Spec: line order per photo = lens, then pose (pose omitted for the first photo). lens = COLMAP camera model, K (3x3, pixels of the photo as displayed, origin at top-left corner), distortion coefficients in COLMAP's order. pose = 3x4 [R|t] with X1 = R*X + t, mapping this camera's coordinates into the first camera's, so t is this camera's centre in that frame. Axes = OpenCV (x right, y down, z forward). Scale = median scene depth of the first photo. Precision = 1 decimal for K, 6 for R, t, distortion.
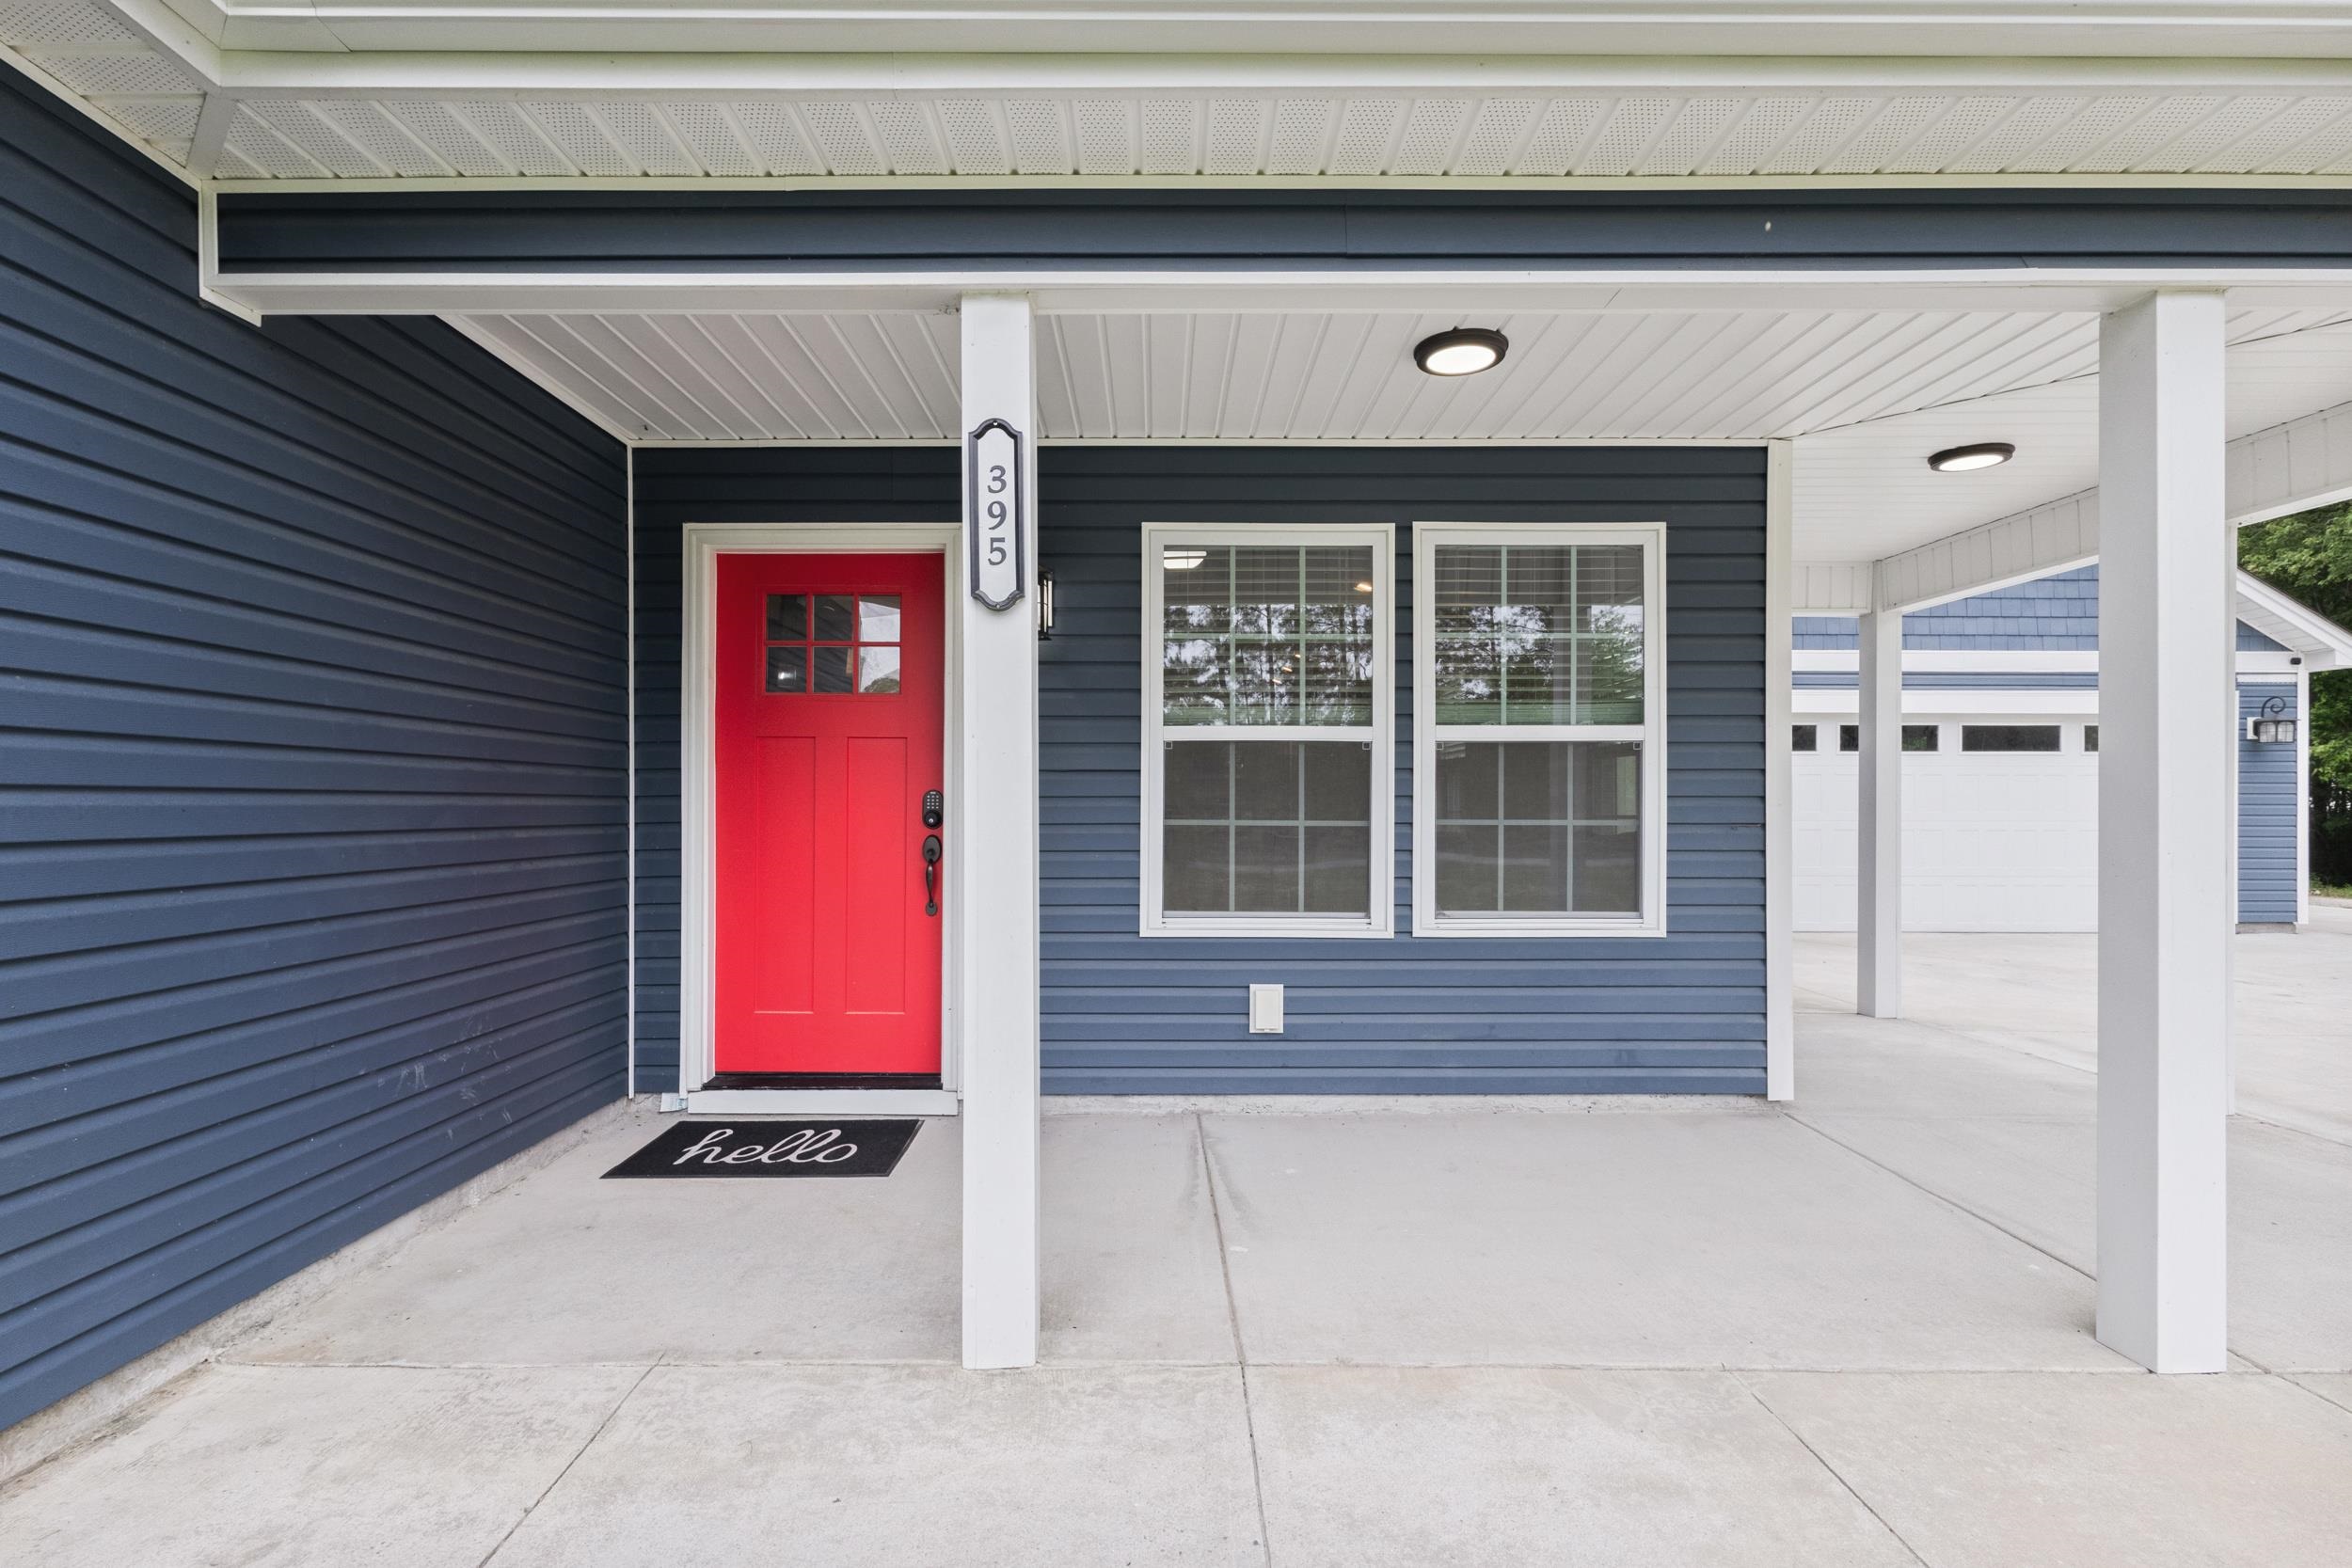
lens RADIAL K [[1095.1, 0, 1167.2], [0, 1095.1, 802.3], [0, 0, 1]] dist [-0.002011, 0.003422]
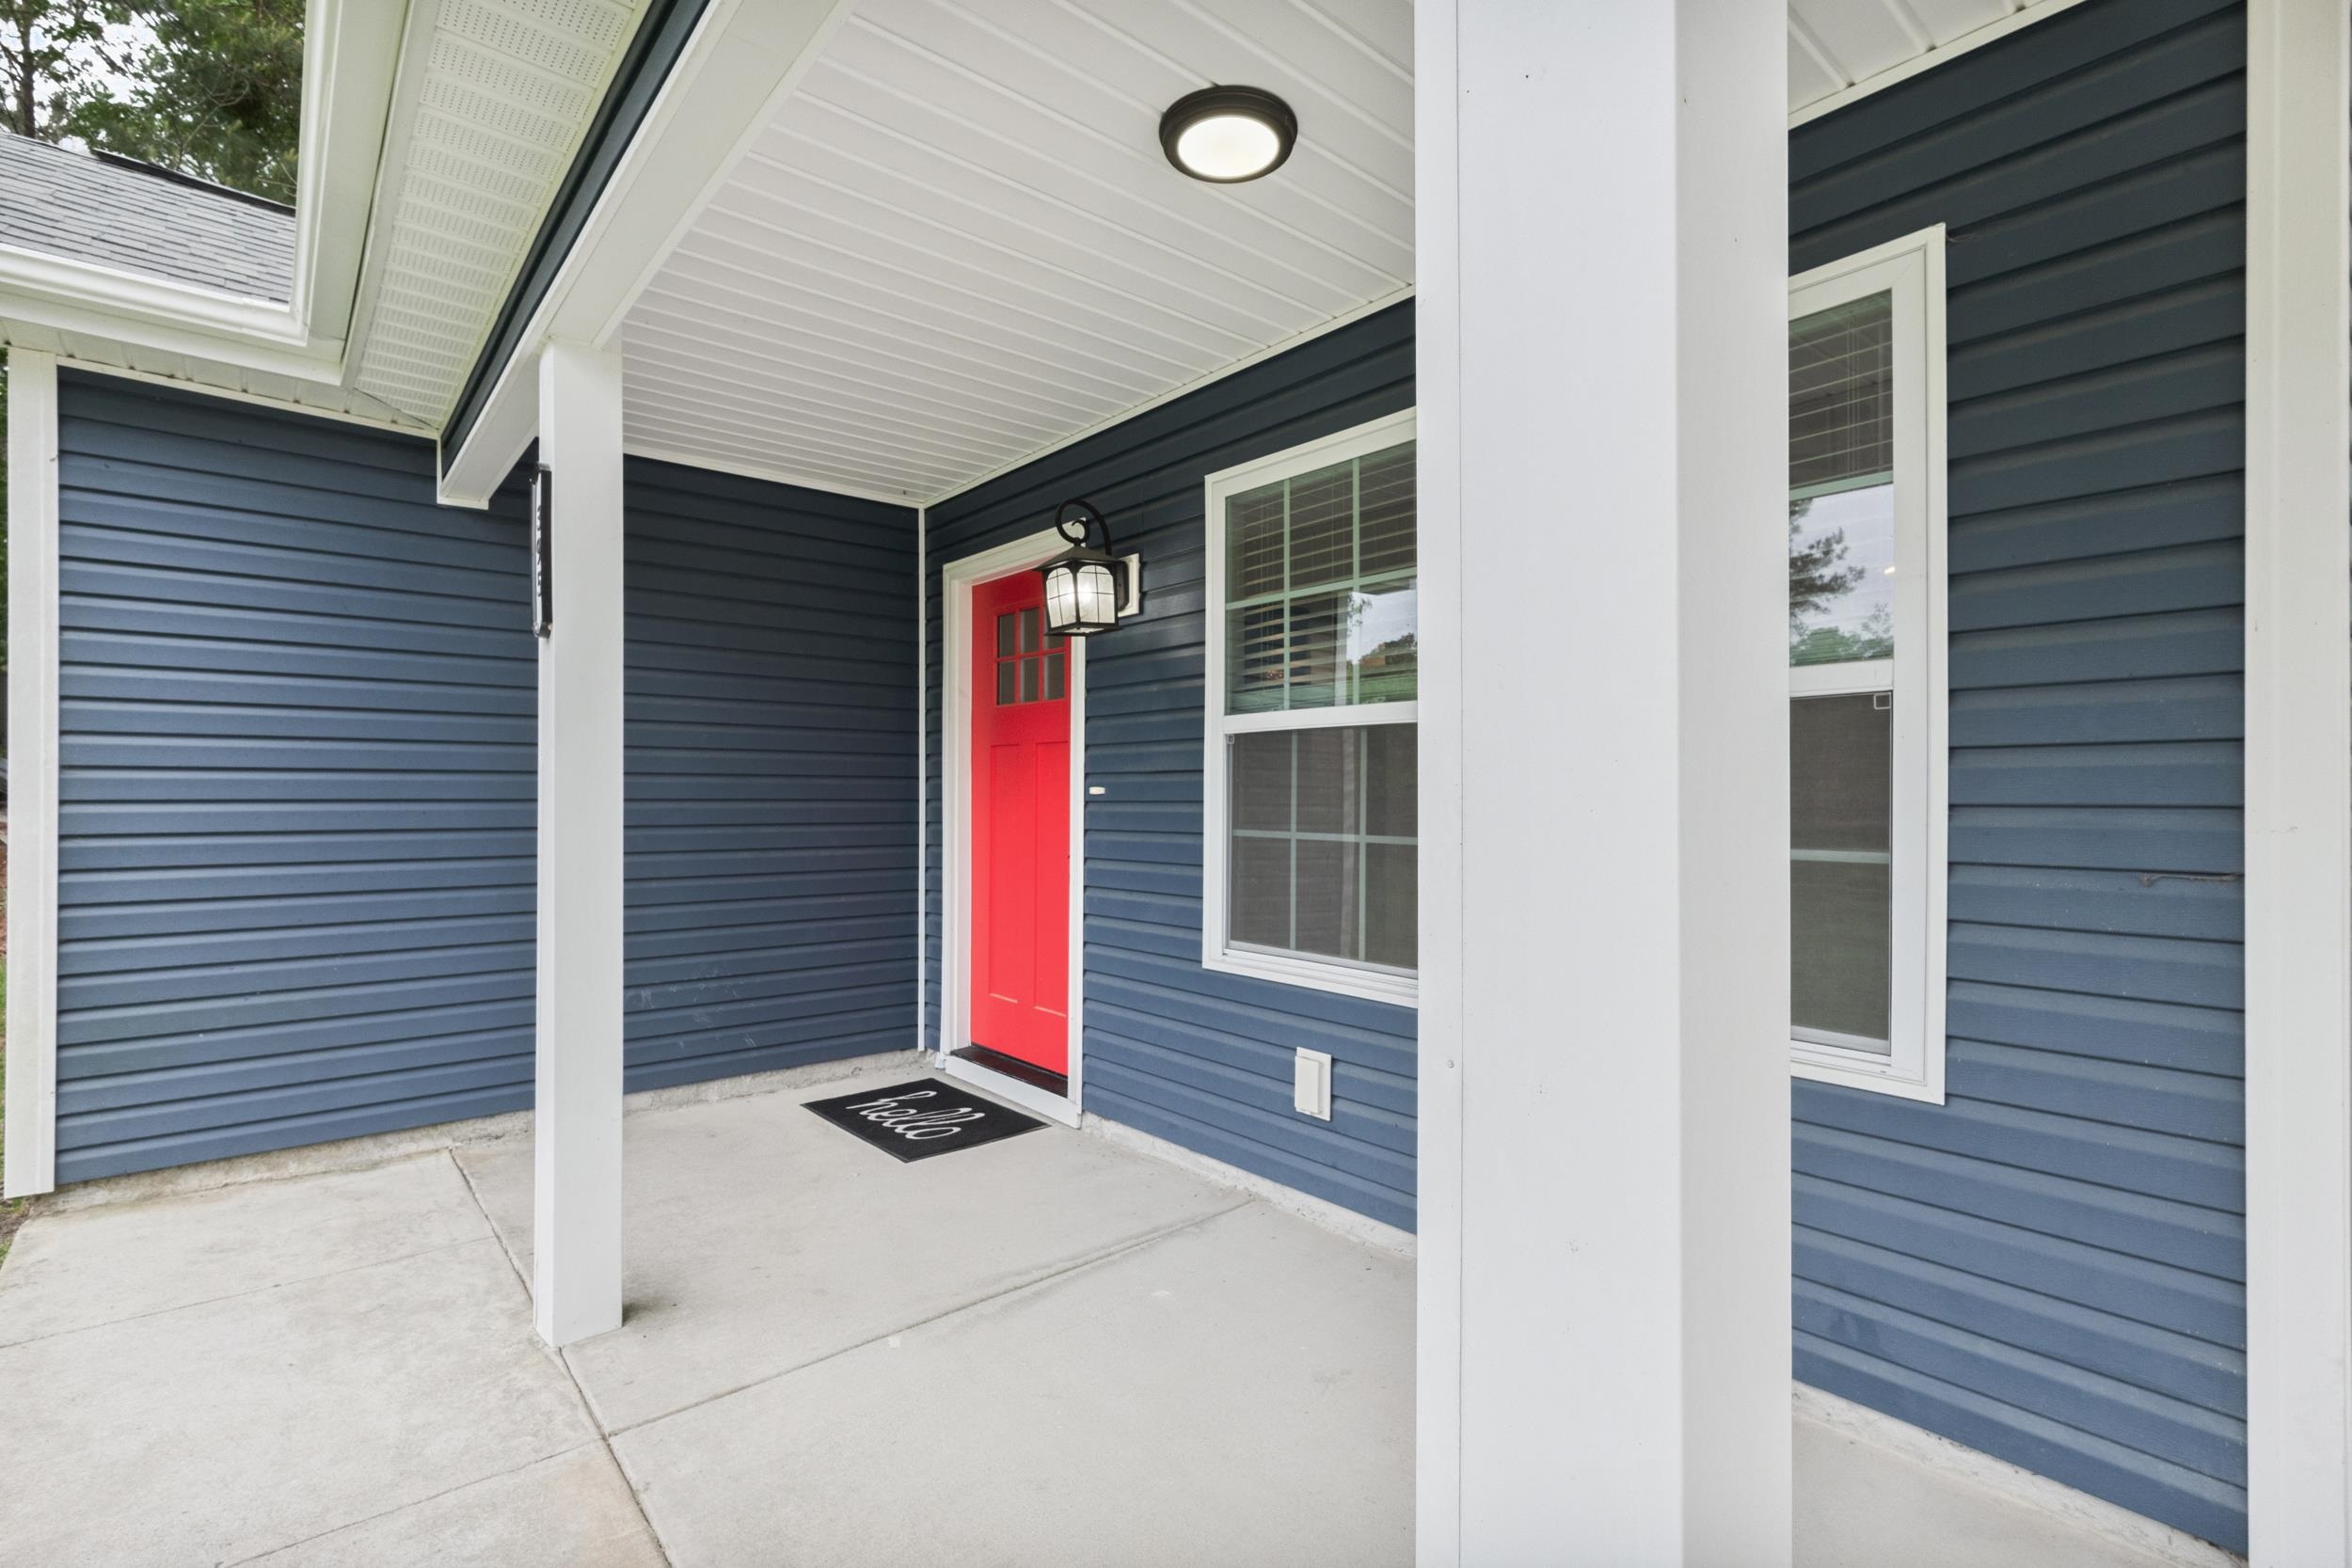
lens RADIAL K [[1095.1, 0, 1170.7], [0, 1095.1, 782.0], [0, 0, 1]] dist [-0.002011, 0.003422]
pose [[0.634410, -0.009381, -0.772939, 0.618842], [0.002570, 0.999946, -0.010026, -0.011340], [0.772992, 0.004374, 0.634401, 0.452045]]
